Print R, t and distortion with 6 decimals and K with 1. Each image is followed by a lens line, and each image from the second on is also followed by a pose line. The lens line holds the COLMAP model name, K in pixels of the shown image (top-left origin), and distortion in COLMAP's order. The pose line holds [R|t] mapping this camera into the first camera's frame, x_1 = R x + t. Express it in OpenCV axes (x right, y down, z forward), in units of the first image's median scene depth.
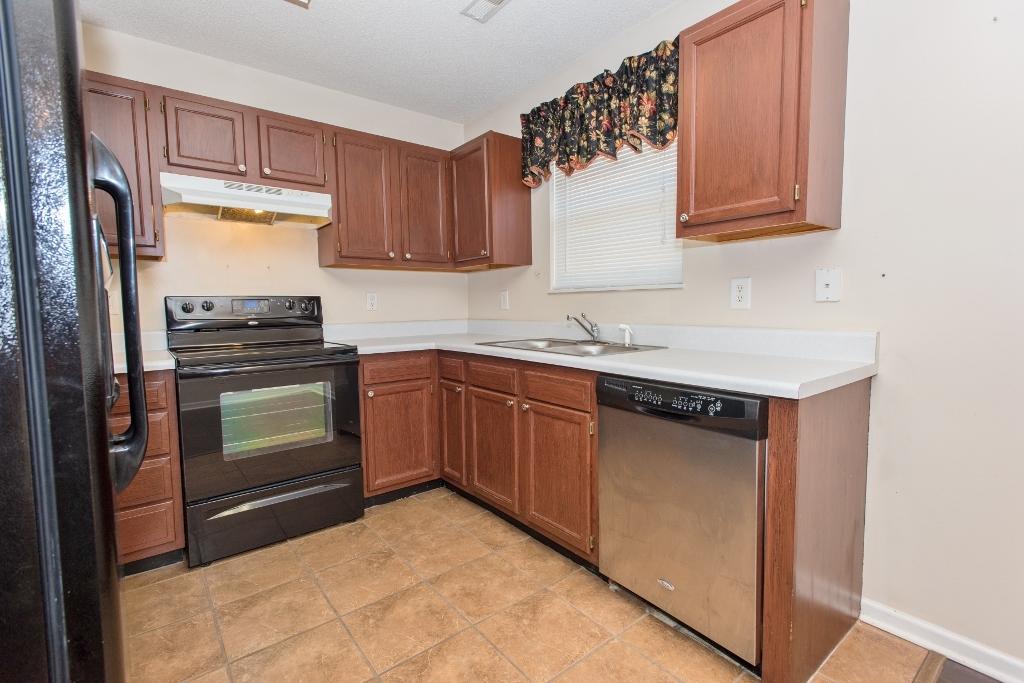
lens RADIAL K [[473.9, 0, 512.0], [0, 473.9, 341.5], [0, 0, 1]] dist [0.018094, -0.000372]
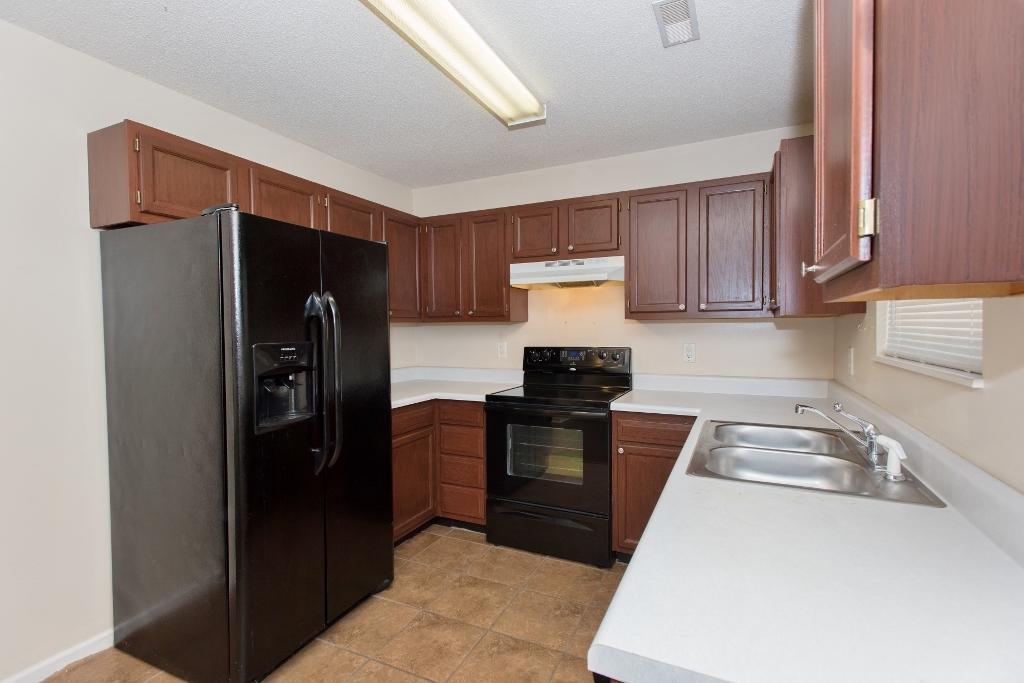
lens RADIAL K [[473.9, 0, 512.0], [0, 473.9, 341.5], [0, 0, 1]] dist [0.018094, -0.000372]
pose [[0.443351, 0.038381, -0.895526, 0.525926], [-0.067669, 0.997665, 0.009257, -0.122186], [0.893790, 0.056495, 0.444913, 0.347989]]
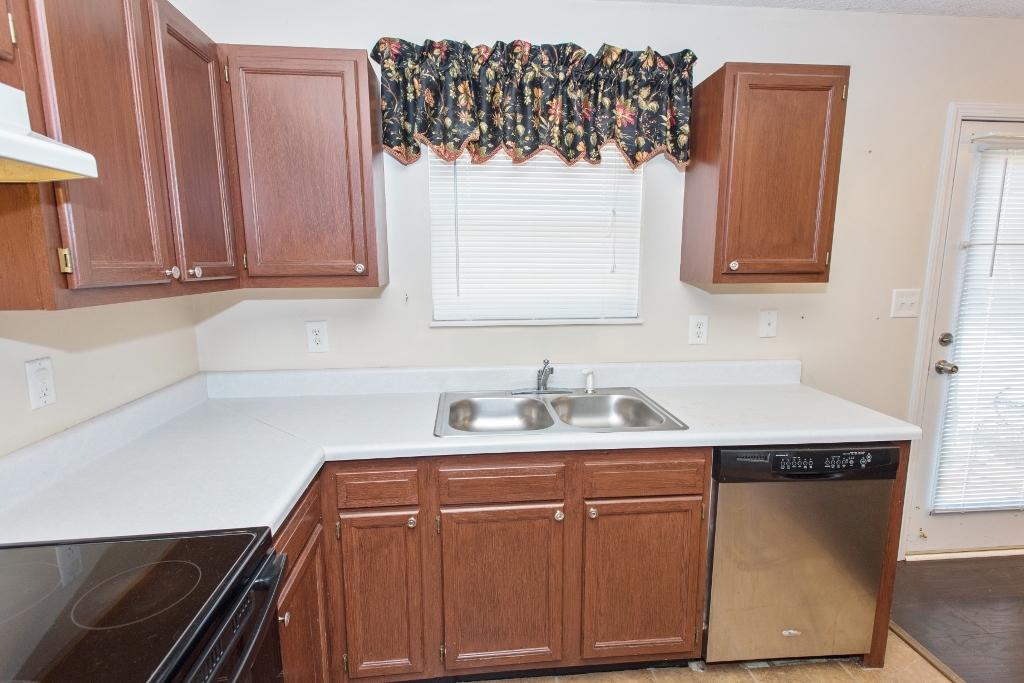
lens RADIAL K [[514.0, 0, 512.0], [0, 514.0, 341.5], [0, 0, 1]] dist [0.023675, 0.000036]
pose [[0.535204, -0.121651, 0.835918, -0.588246], [0.061633, 0.992562, 0.104986, -0.185166], [-0.842472, -0.004669, 0.538720, 0.615733]]
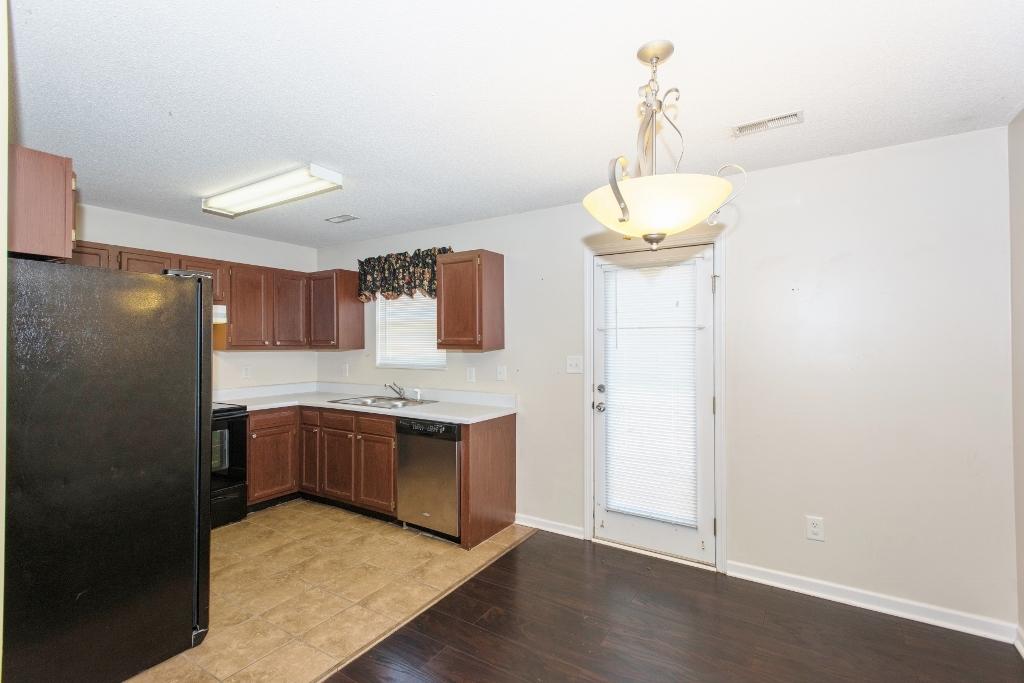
lens RADIAL K [[473.9, 0, 512.0], [0, 473.9, 341.5], [0, 0, 1]] dist [0.018094, -0.000372]
pose [[0.943316, 0.013024, 0.331640, -0.024092], [0.016024, 0.996277, -0.084703, -0.055655], [-0.331508, 0.085216, 0.939596, -0.817835]]
